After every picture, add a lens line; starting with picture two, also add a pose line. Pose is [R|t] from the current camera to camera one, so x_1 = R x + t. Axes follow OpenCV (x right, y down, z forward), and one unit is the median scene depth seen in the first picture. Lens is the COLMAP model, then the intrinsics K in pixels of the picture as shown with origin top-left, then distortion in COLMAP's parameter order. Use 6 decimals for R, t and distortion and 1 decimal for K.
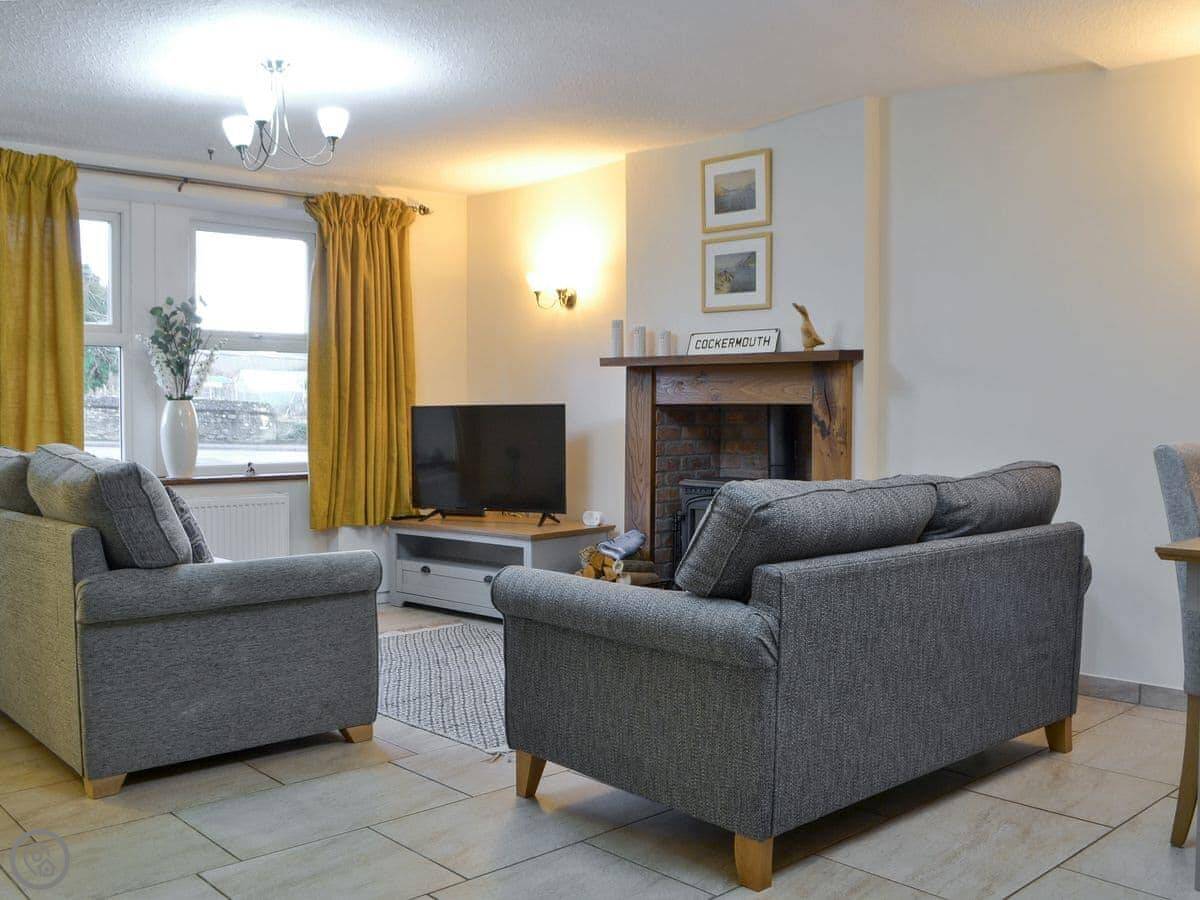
lens RADIAL K [[1107.9, 0, 599.5], [0, 1107.9, 393.9], [0, 0, 1]] dist [-0.079558, -0.002278]
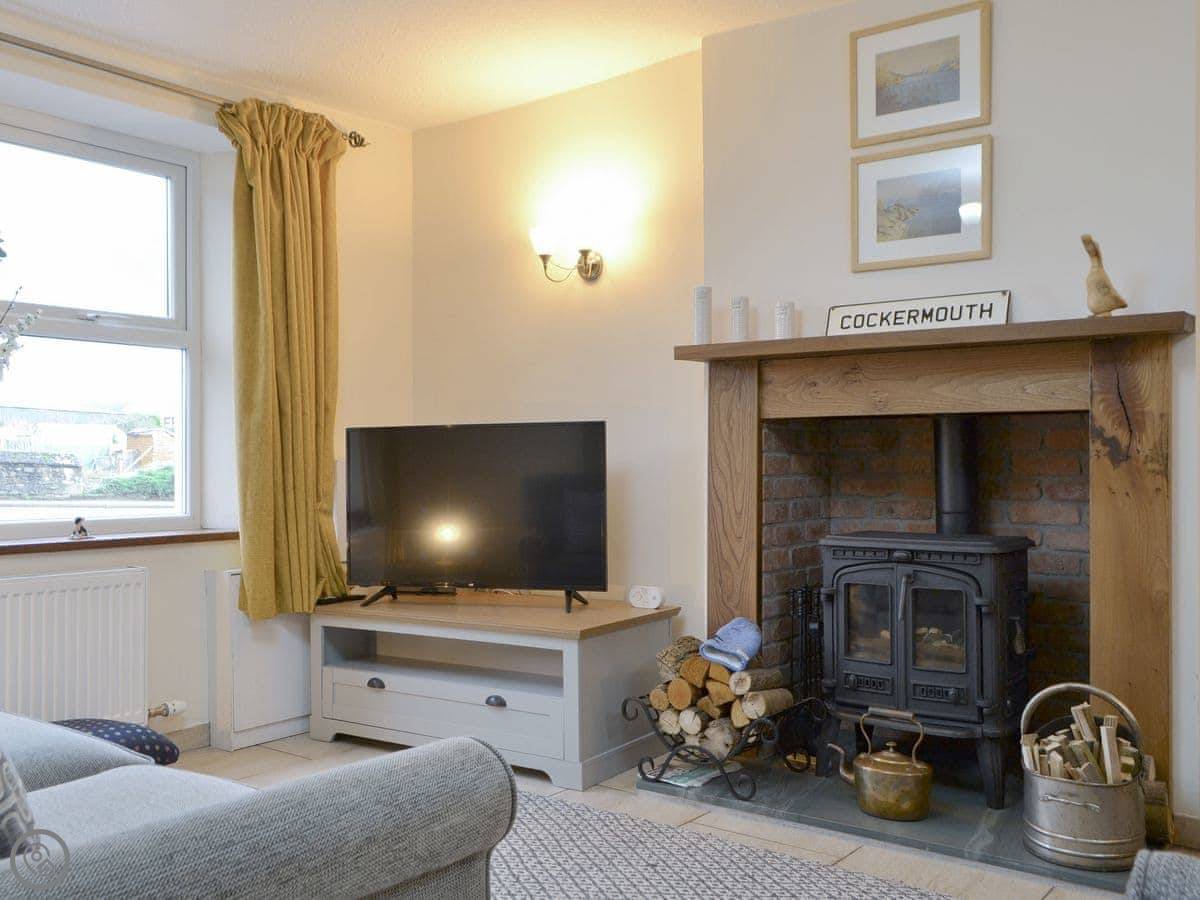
lens RADIAL K [[1069.2, 0, 596.0], [0, 1069.2, 428.5], [0, 0, 1]] dist [0.026425, -0.005829]
pose [[0.986708, 0.004254, 0.162447, -0.152947], [-0.001042, 0.999802, -0.019854, 0.028665], [-0.162499, 0.019421, 0.986518, 0.423338]]
